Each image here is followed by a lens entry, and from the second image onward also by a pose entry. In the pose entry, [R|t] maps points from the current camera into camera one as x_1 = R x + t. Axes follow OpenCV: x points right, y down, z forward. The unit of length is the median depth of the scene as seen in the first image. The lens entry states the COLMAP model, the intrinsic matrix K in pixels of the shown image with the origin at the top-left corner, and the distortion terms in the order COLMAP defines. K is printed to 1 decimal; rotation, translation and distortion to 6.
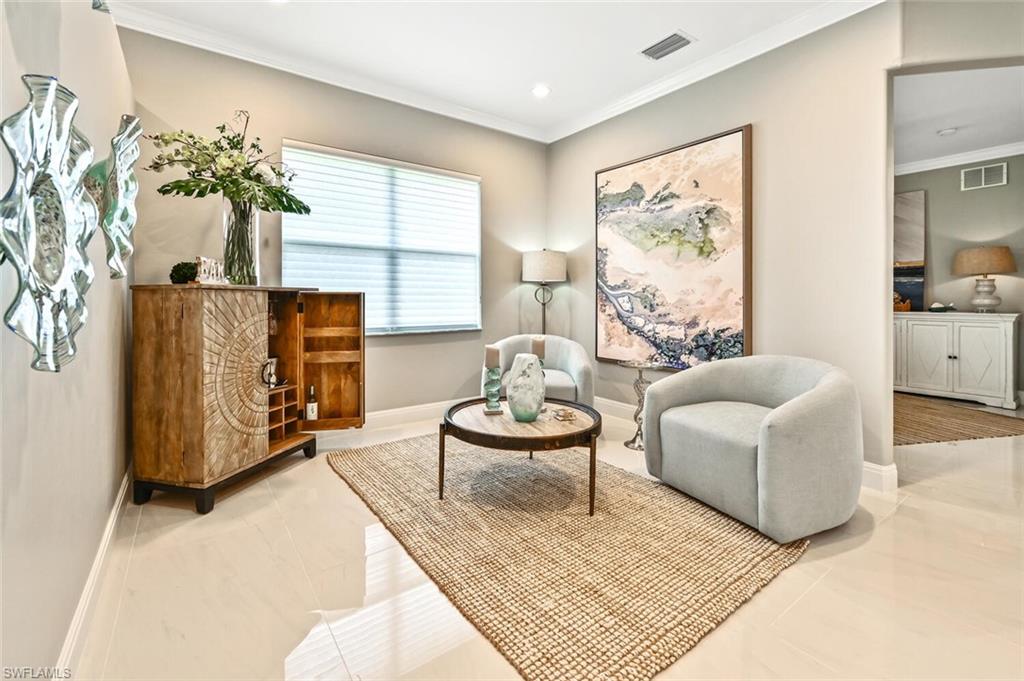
lens RADIAL K [[424.8, 0, 486.7], [0, 424.8, 303.4], [0, 0, 1]] dist [0.000075, 0.000478]
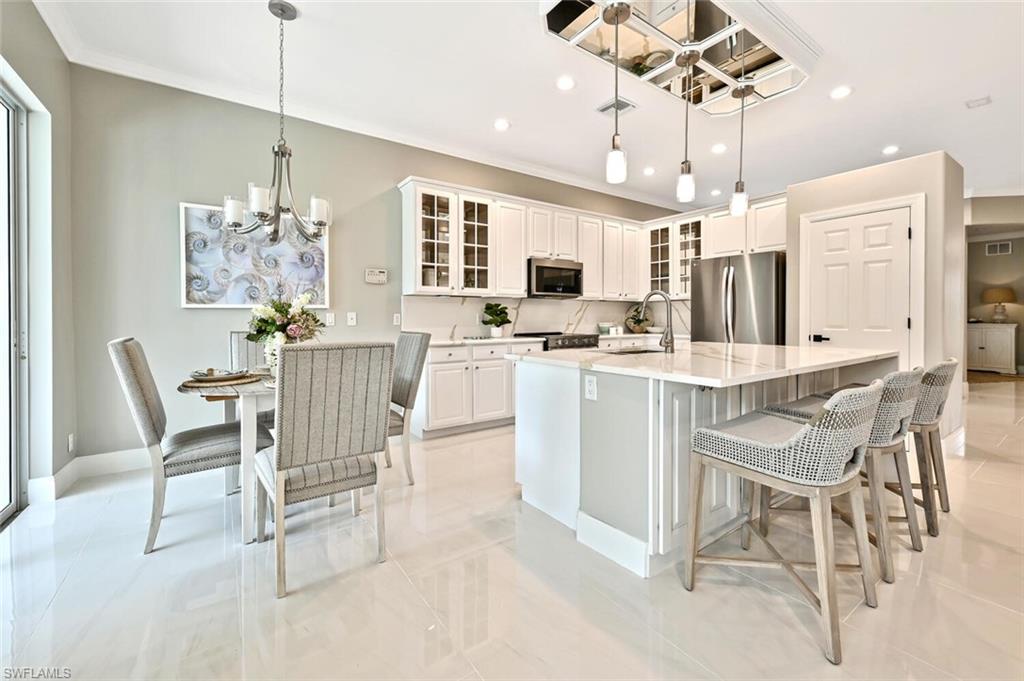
lens RADIAL K [[424.8, 0, 540.2], [0, 424.8, 319.2], [0, 0, 1]] dist [0.000075, 0.000478]
pose [[0.999416, -0.003181, 0.034037, -1.008442], [0.003376, 0.999978, -0.005690, 0.007576], [-0.034018, 0.005802, 0.999404, -0.884217]]
